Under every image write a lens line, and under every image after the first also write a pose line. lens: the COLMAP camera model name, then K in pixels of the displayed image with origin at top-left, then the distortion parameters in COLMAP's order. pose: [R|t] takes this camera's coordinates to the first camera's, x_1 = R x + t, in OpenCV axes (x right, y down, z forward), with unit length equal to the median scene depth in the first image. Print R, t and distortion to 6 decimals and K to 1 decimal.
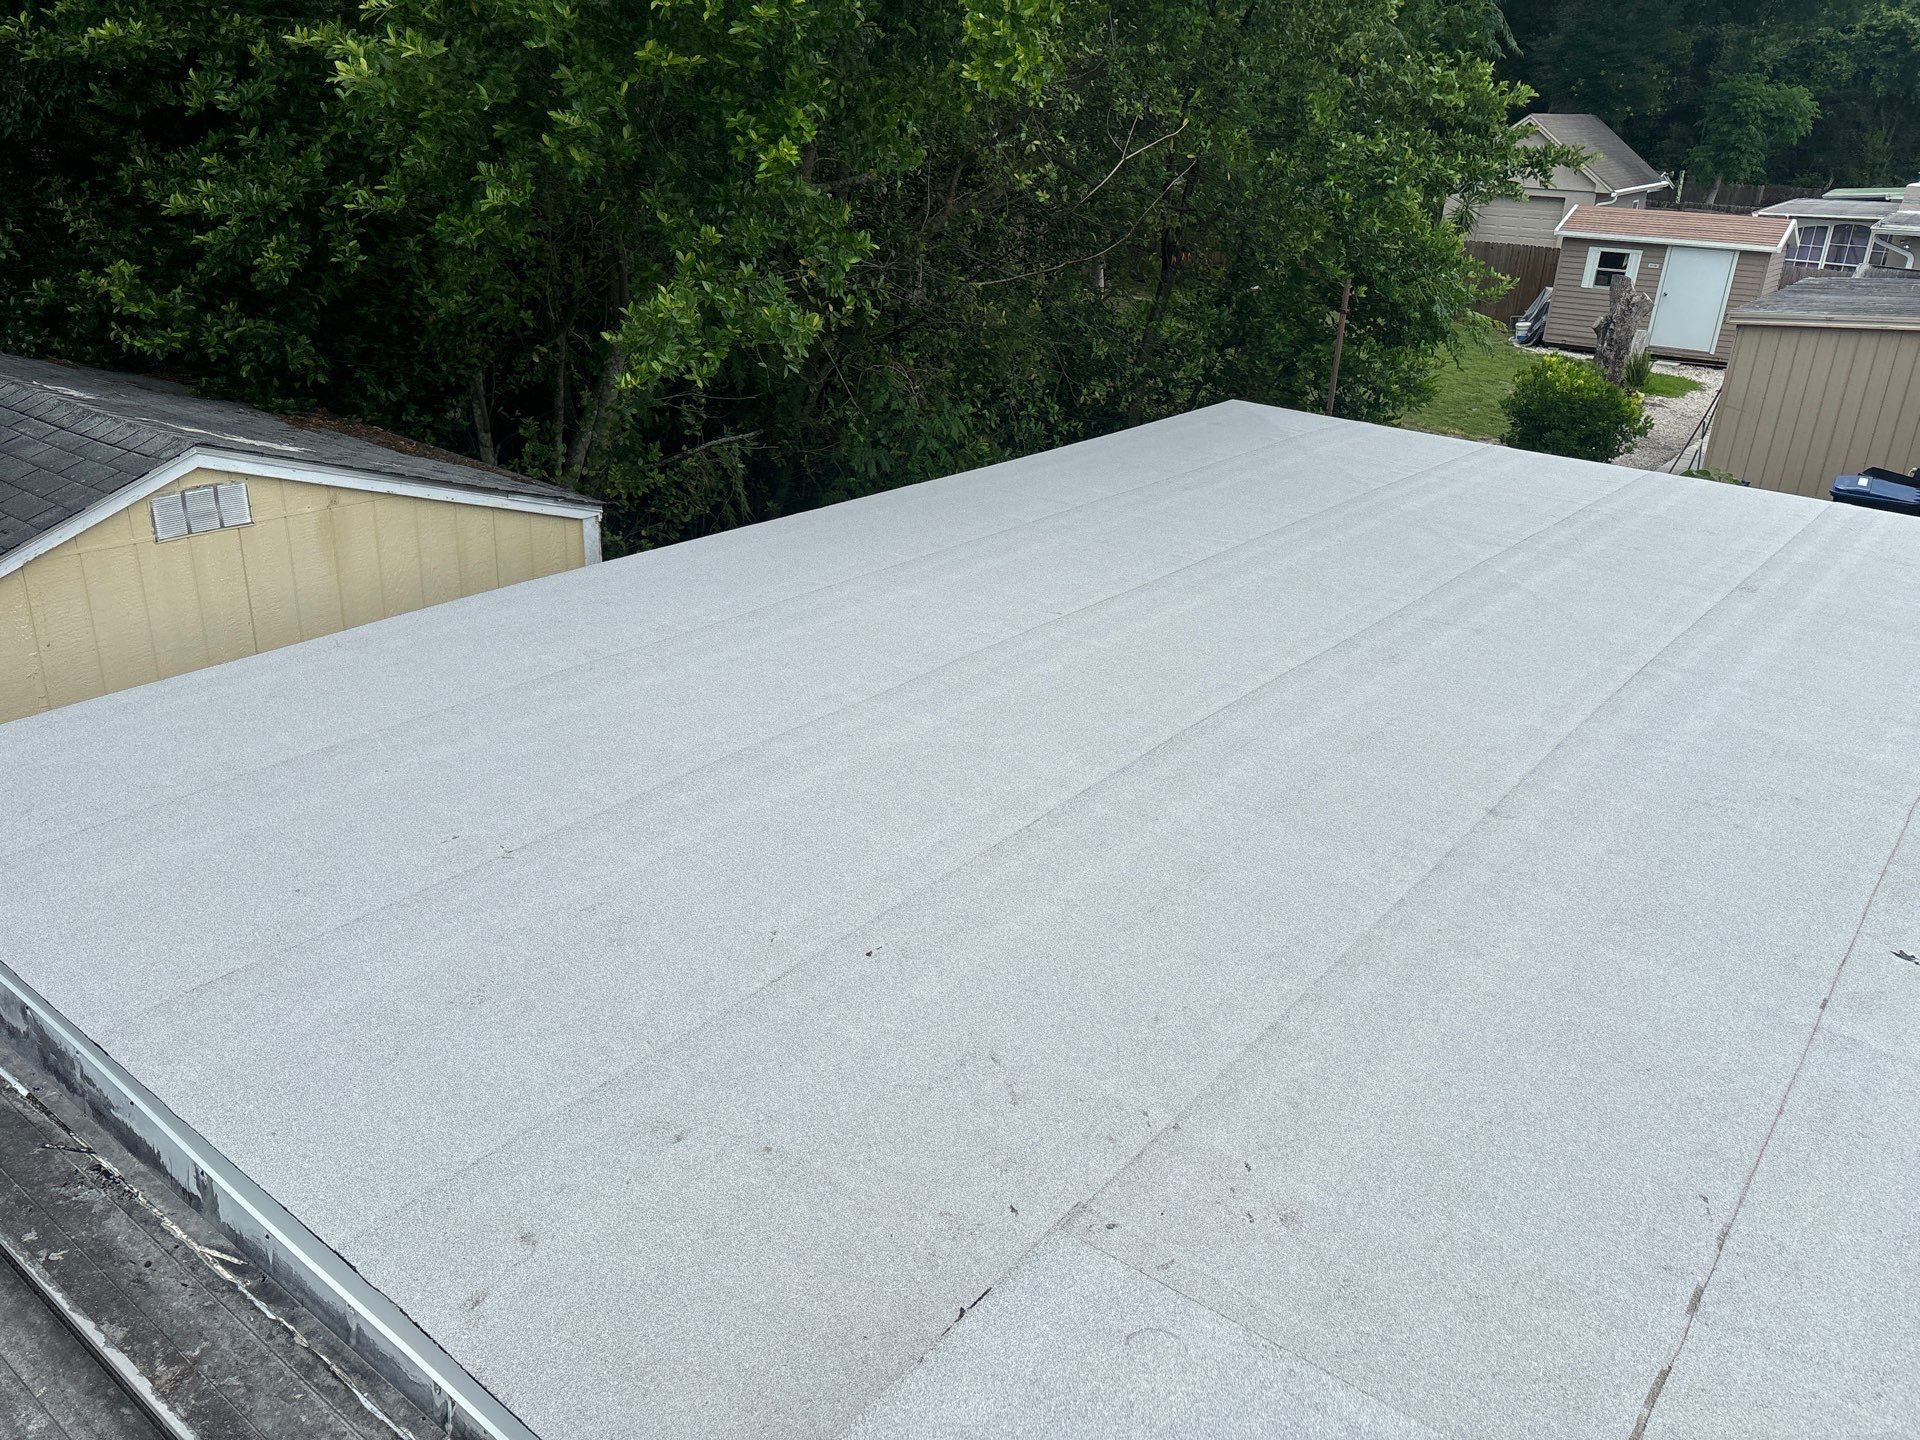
lens RADIAL K [[1454.9, 0, 956.9], [0, 1454.9, 729.1], [0, 0, 1]] dist [0.054806, -0.048526]
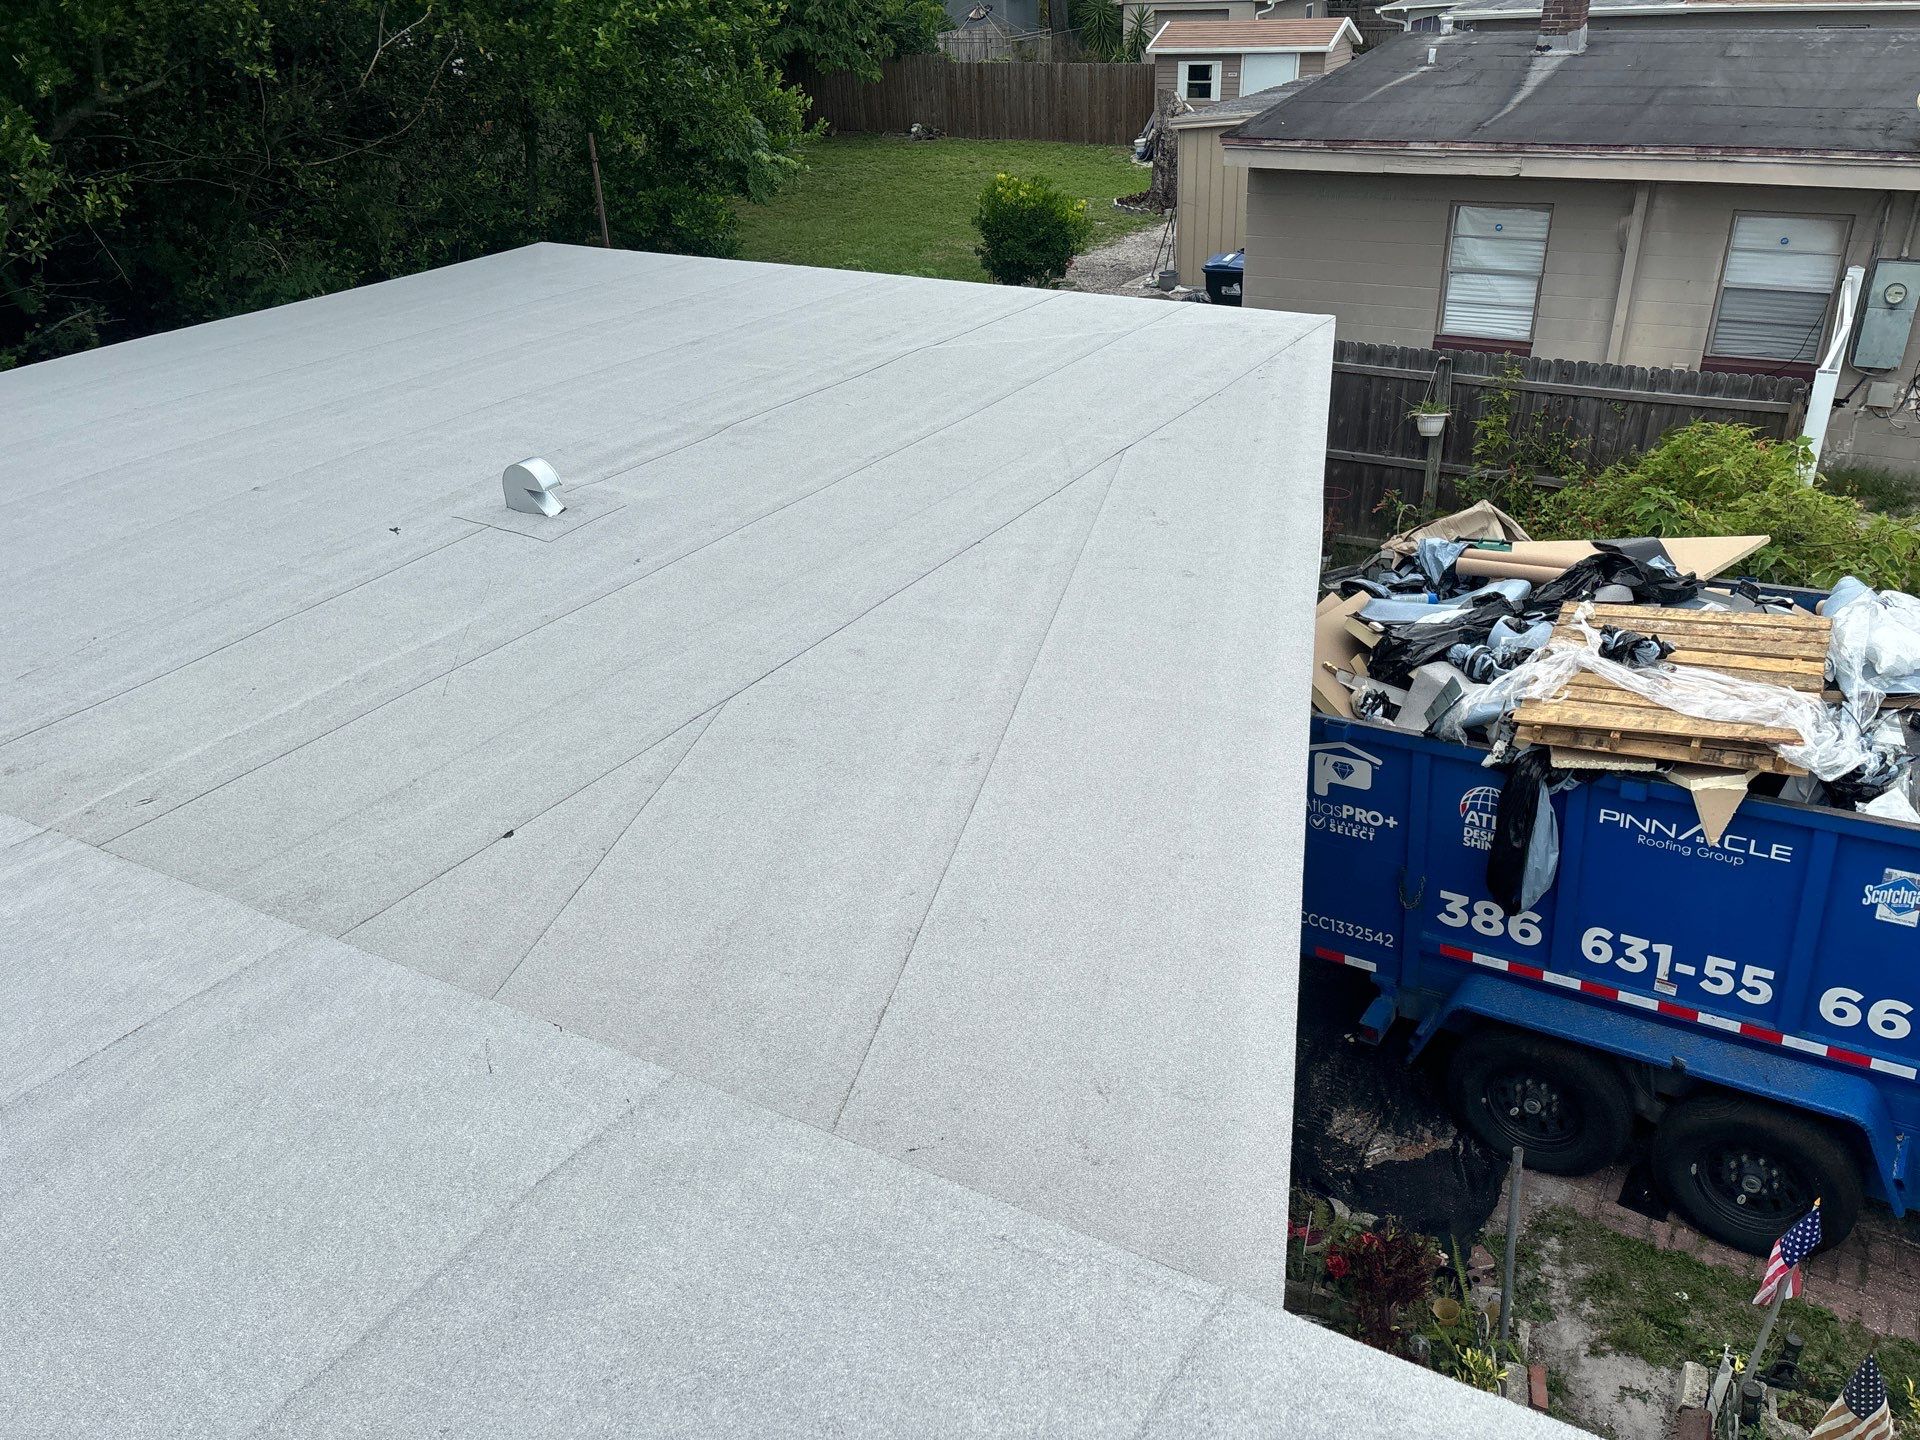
lens RADIAL K [[1454.9, 0, 975.0], [0, 1454.9, 720.4], [0, 0, 1]] dist [0.054806, -0.048526]
pose [[0.987712, -0.133429, 0.081371, 0.710341], [0.126204, 0.988069, 0.088276, 0.192141], [-0.092178, -0.076922, 0.992767, -0.496657]]
